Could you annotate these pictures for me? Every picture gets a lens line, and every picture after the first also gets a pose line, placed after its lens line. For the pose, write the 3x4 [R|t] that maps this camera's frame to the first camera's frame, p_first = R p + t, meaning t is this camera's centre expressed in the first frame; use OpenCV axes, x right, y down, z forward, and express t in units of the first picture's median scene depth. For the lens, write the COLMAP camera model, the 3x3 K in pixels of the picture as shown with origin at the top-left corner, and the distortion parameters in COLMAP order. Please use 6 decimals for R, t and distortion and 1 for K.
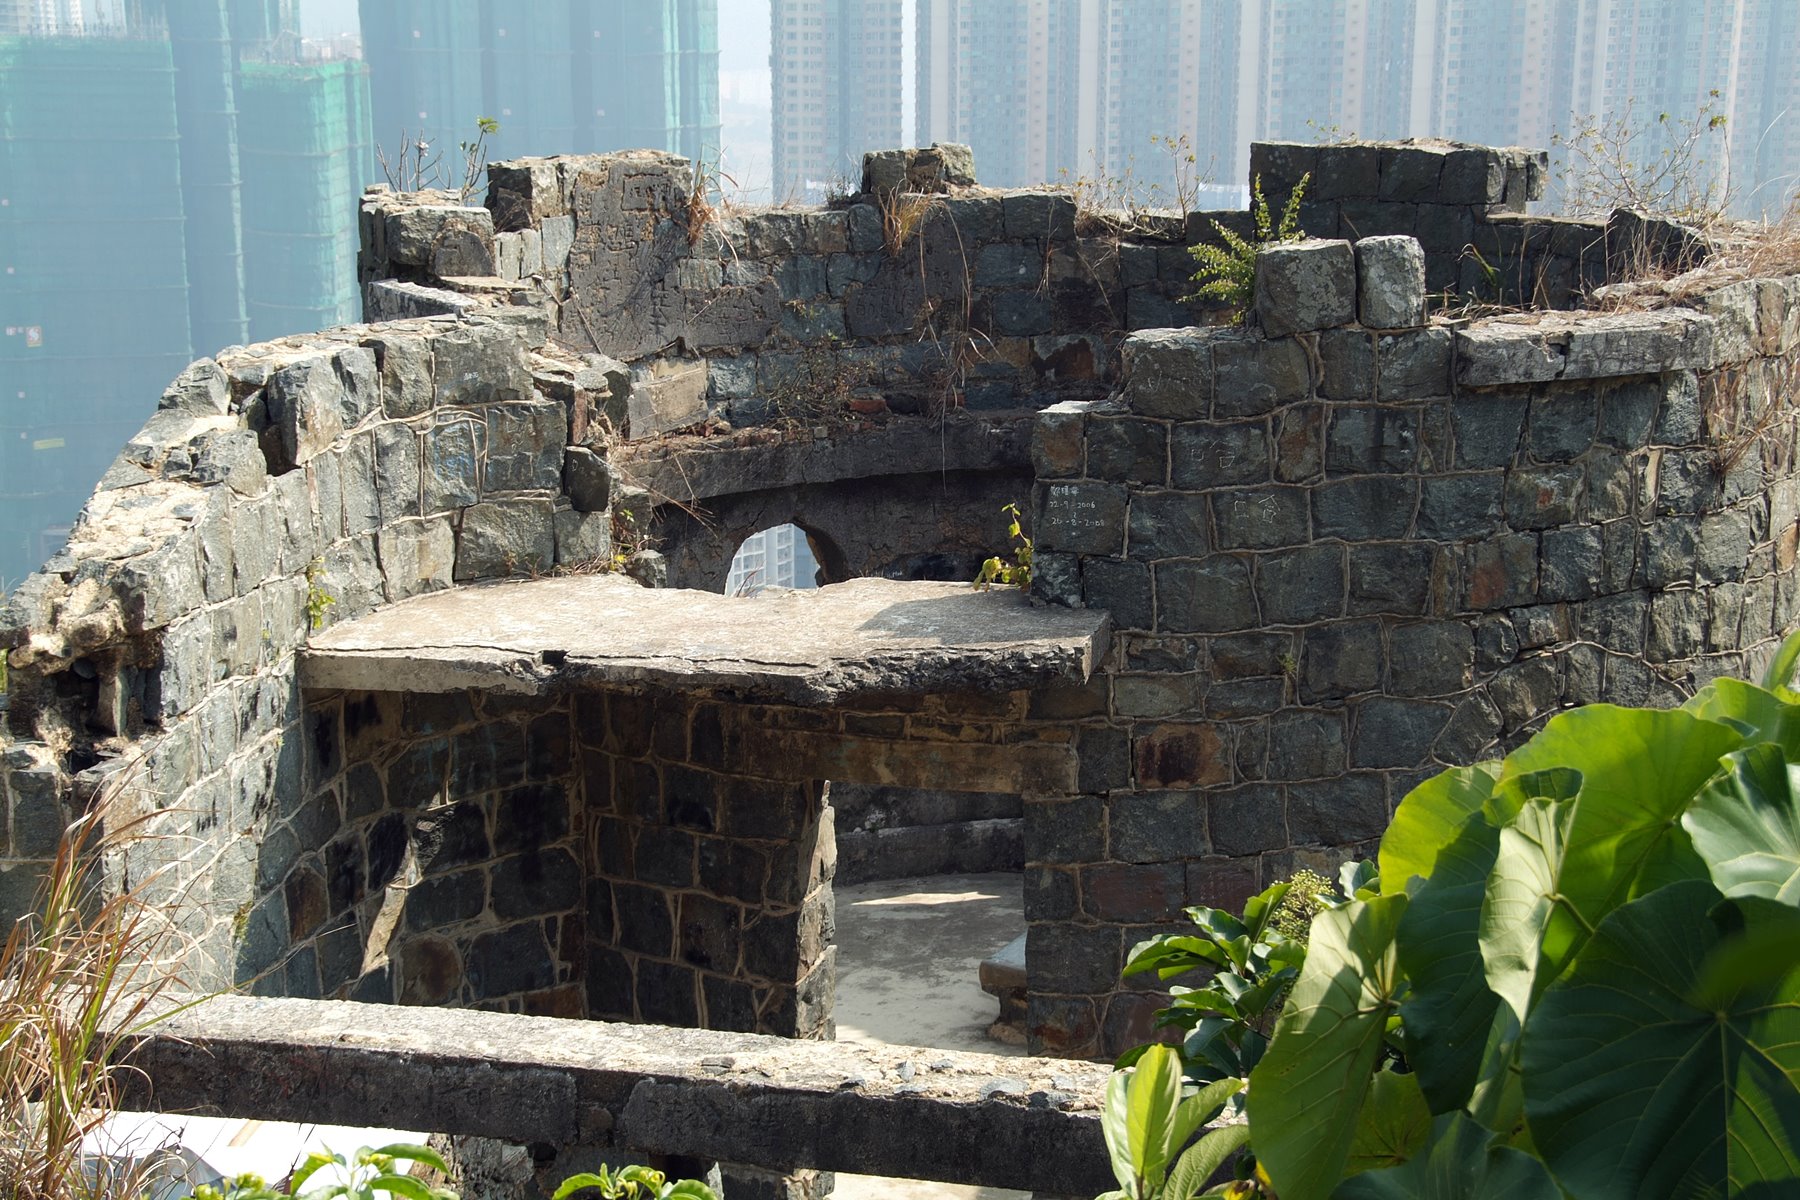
lens RADIAL K [[3117.8, 0, 905.5], [0, 3117.8, 625.3], [0, 0, 1]] dist [0.241798, 0.762337]
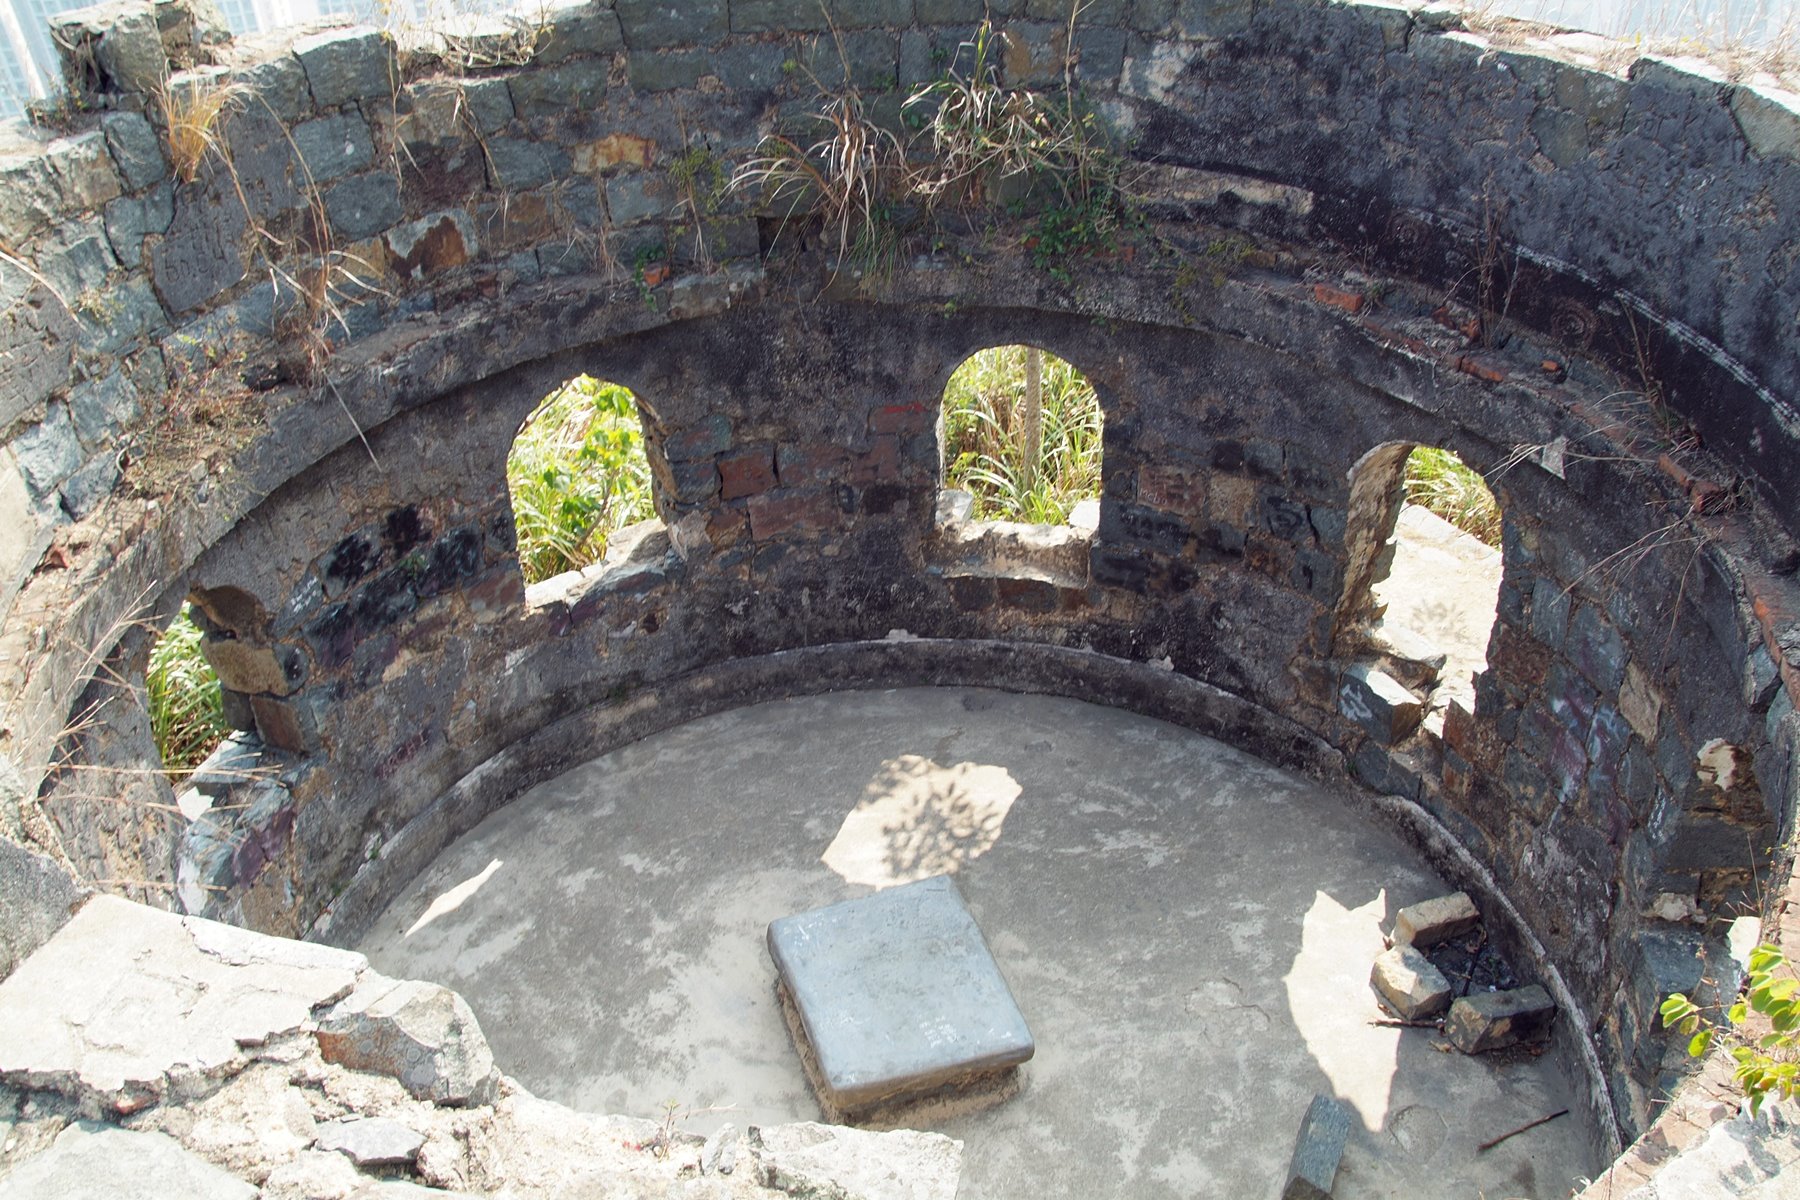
lens RADIAL K [[1468.8, 0, 903.2], [0, 1468.8, 614.1], [0, 0, 1]] dist [-0.135212, 0.128992]
pose [[0.696386, -0.424834, 0.578414, -0.160373], [0.180134, 0.883633, 0.432139, -0.200510], [-0.694693, -0.196743, 0.691877, 0.959000]]
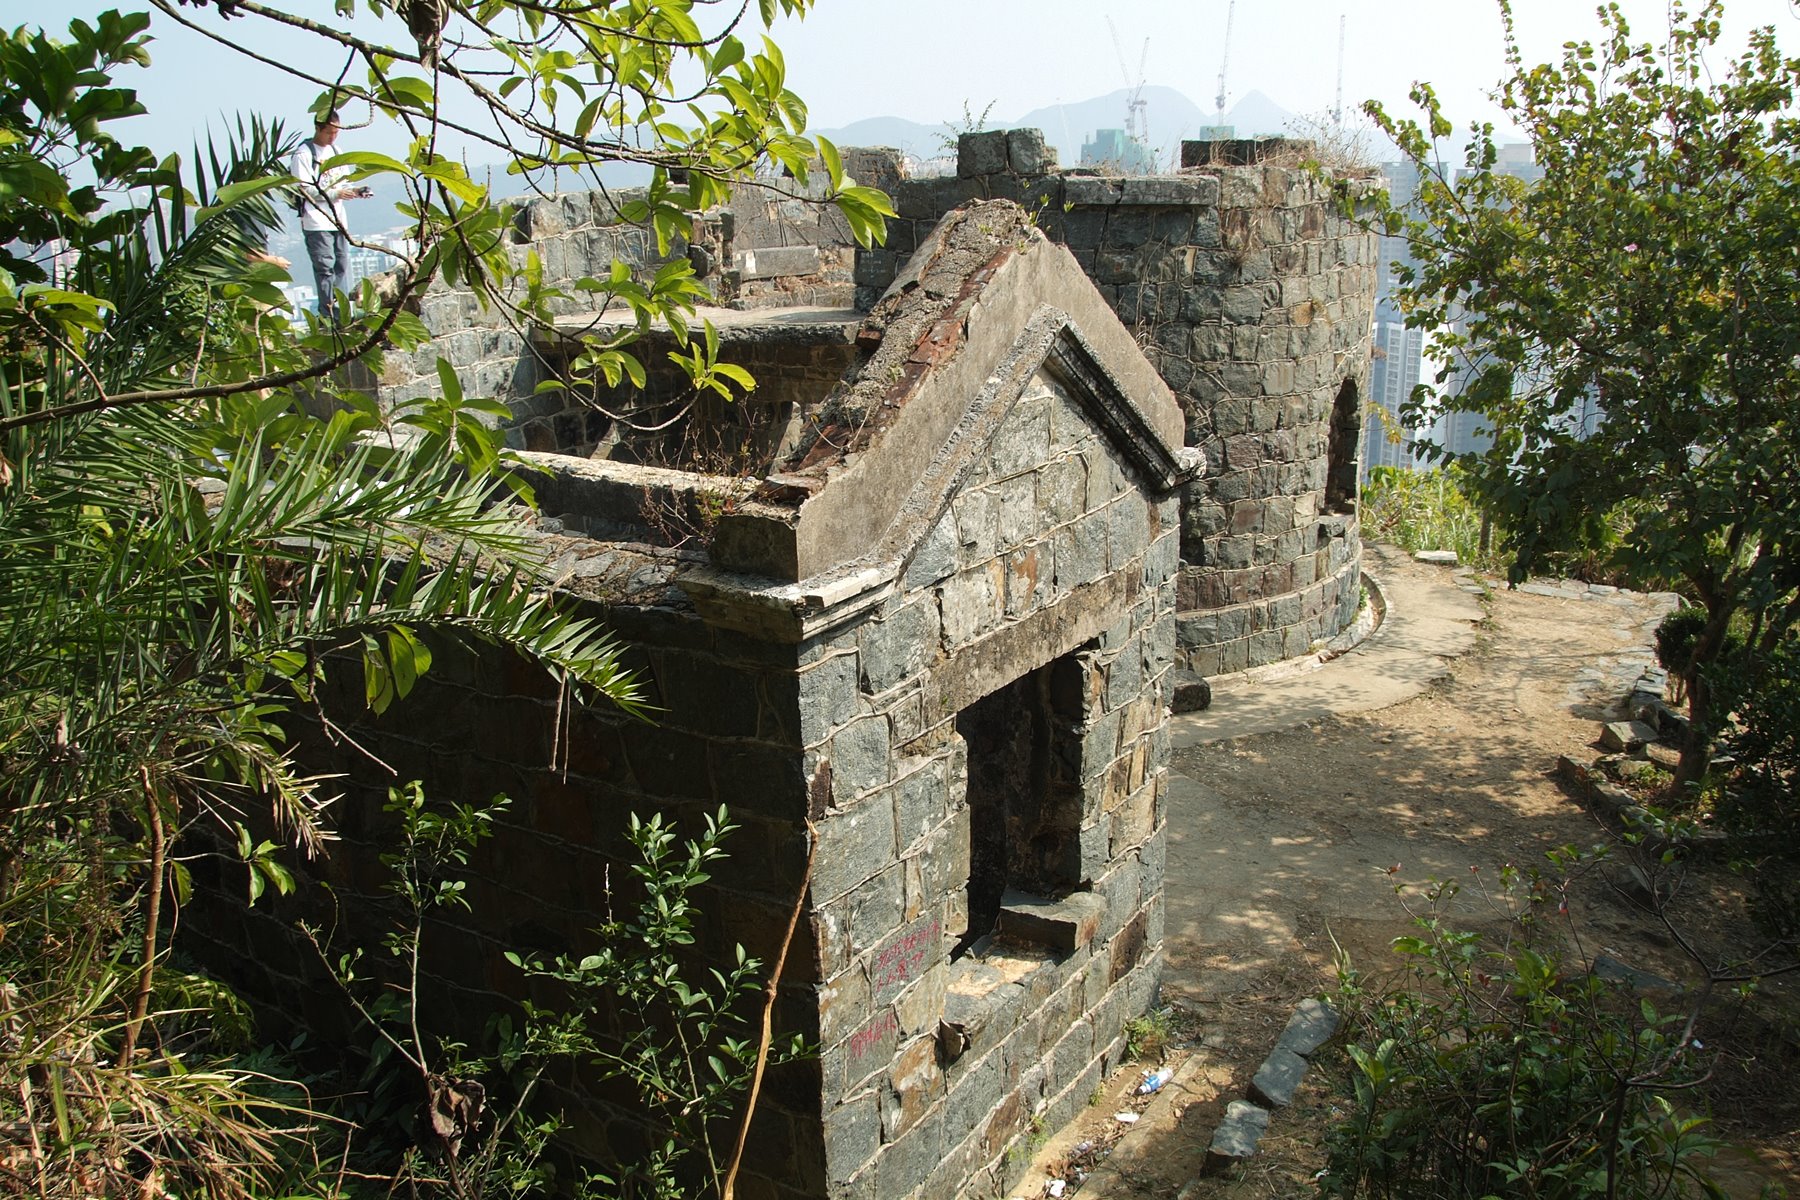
lens RADIAL K [[1468.8, 0, 903.2], [0, 1468.8, 614.1], [0, 0, 1]] dist [-0.135212, 0.128992]
pose [[0.936275, 0.085496, -0.340705, 0.399867], [-0.055925, 0.993837, 0.095710, 0.093365], [0.346788, -0.070557, 0.935286, 0.098283]]
